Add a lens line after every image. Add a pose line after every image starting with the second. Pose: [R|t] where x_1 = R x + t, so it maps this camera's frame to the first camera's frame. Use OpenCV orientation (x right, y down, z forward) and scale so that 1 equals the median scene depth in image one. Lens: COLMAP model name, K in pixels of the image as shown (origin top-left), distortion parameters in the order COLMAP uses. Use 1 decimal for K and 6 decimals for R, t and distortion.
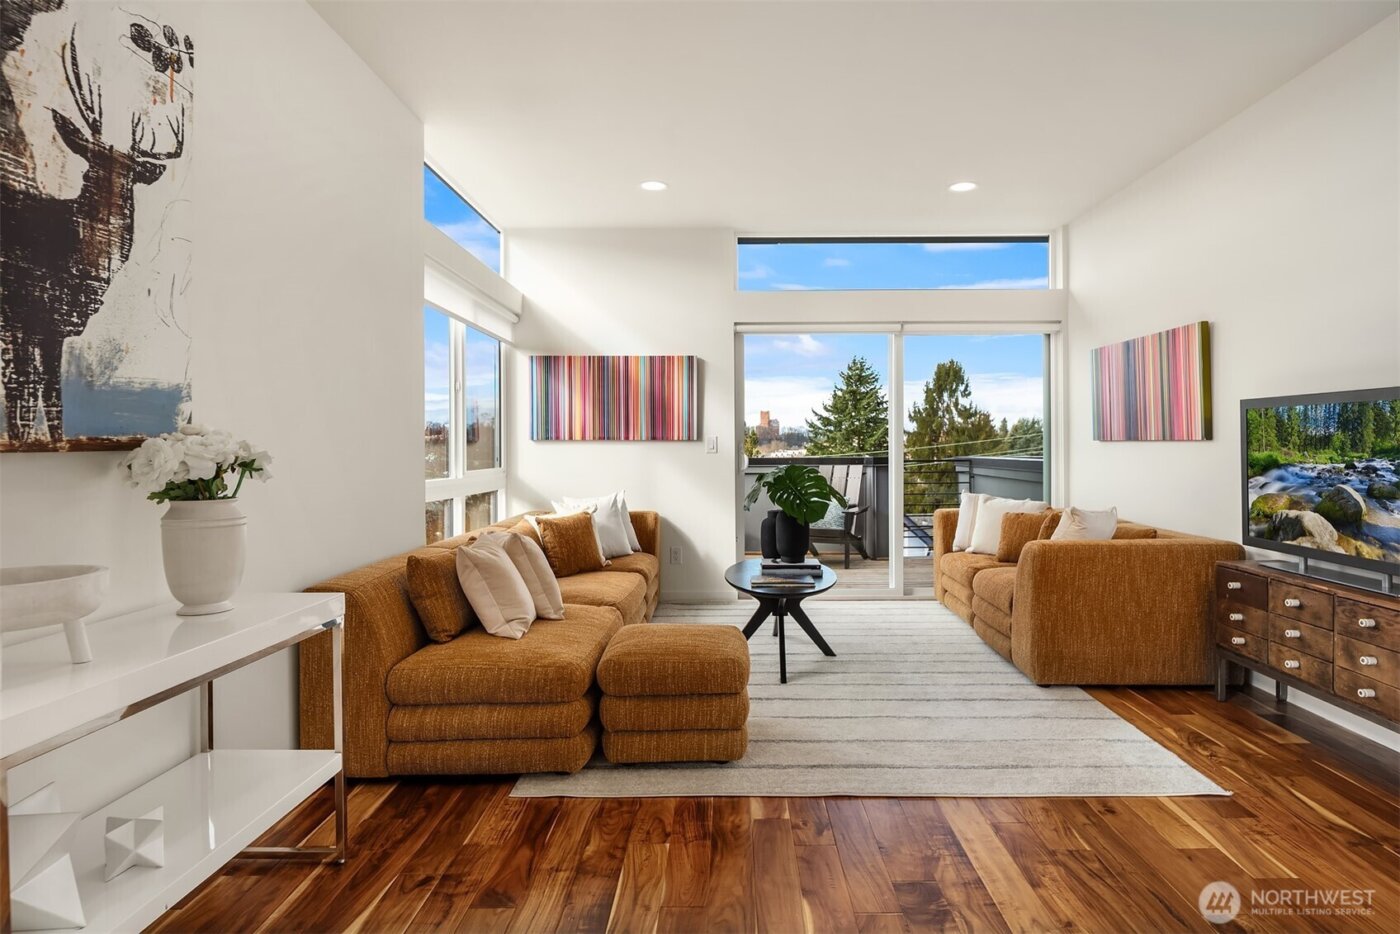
lens RADIAL K [[766.5, 0, 735.0], [0, 766.5, 475.7], [0, 0, 1]] dist [0.009493, -0.011643]
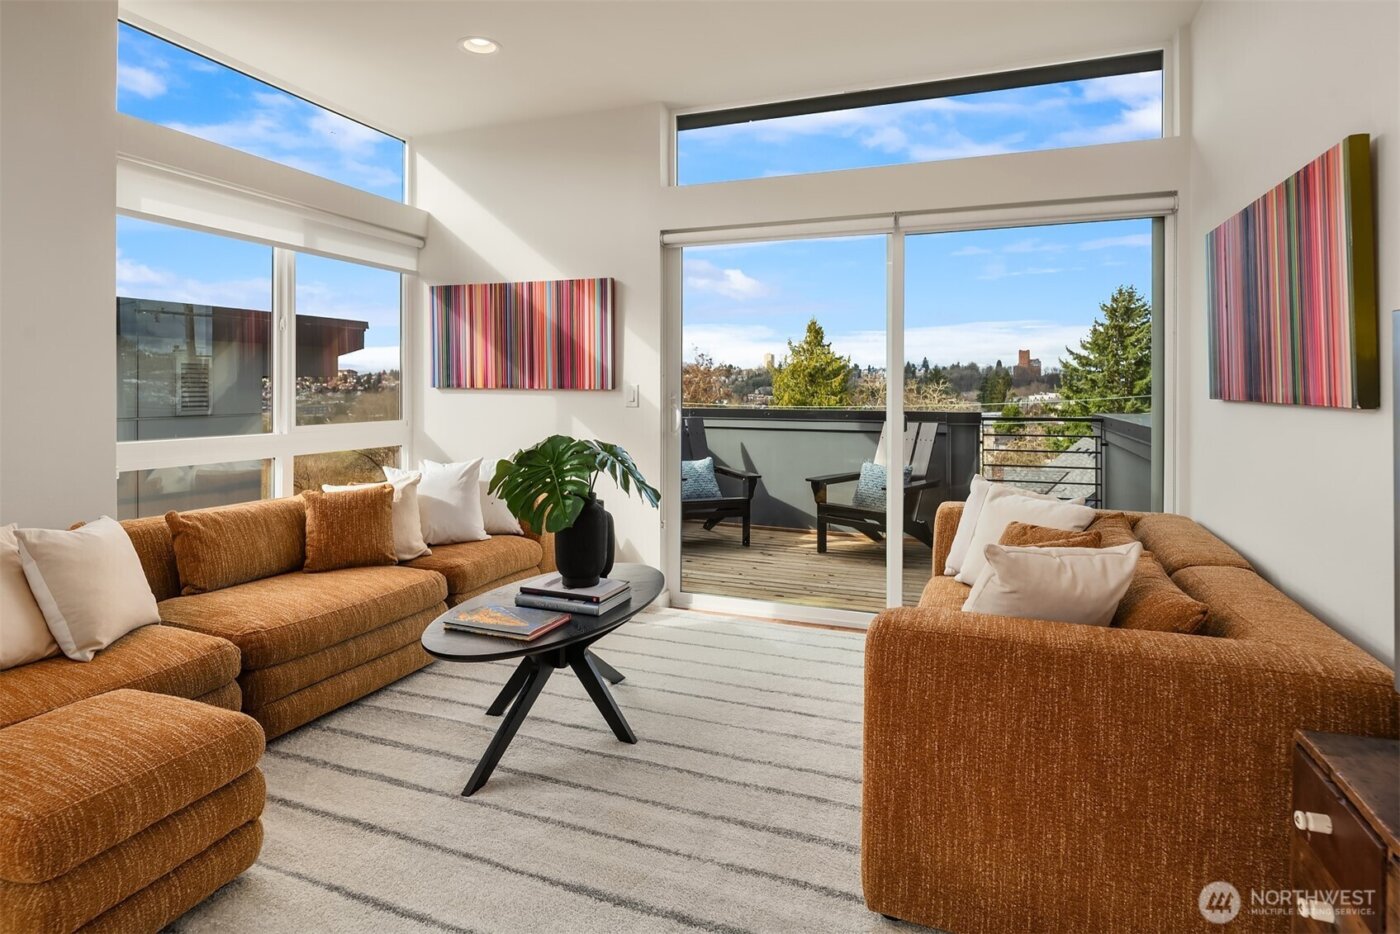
lens RADIAL K [[766.5, 0, 685.2], [0, 766.5, 422.1], [0, 0, 1]] dist [0.009493, -0.011643]
pose [[0.930598, 0.026487, -0.365084, 0.359499], [-0.023577, 0.999645, 0.012427, -0.031452], [0.365283, -0.002957, 0.930892, 0.394724]]
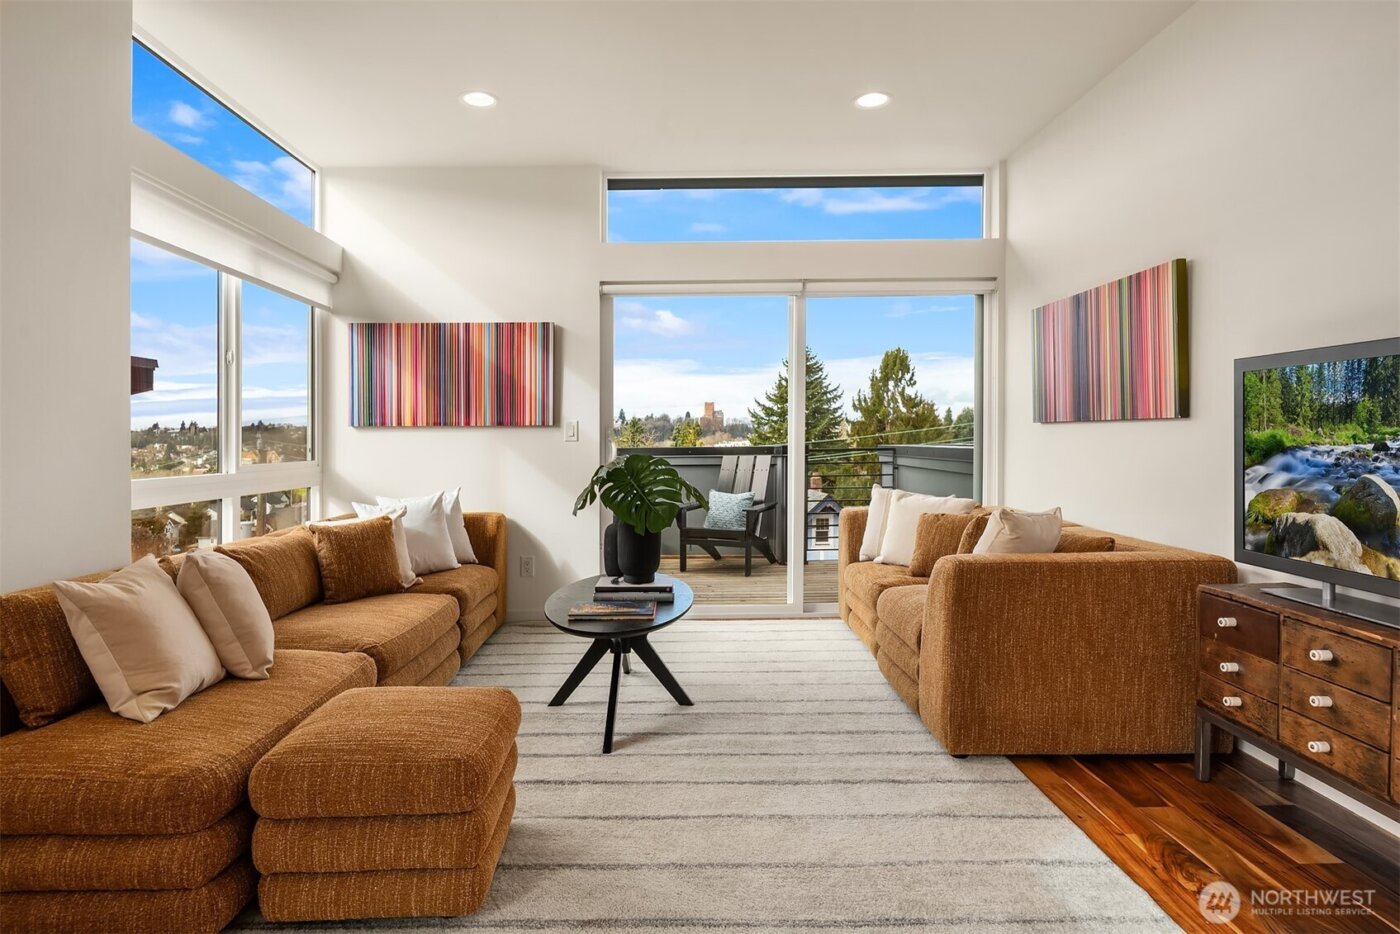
lens RADIAL K [[766.5, 0, 683.2], [0, 766.5, 496.3], [0, 0, 1]] dist [0.009493, -0.011643]
pose [[0.999973, -0.005547, 0.004754, 0.104335], [0.005362, 0.999260, 0.038085, -0.001440], [-0.004962, -0.038059, 0.999263, 0.212659]]
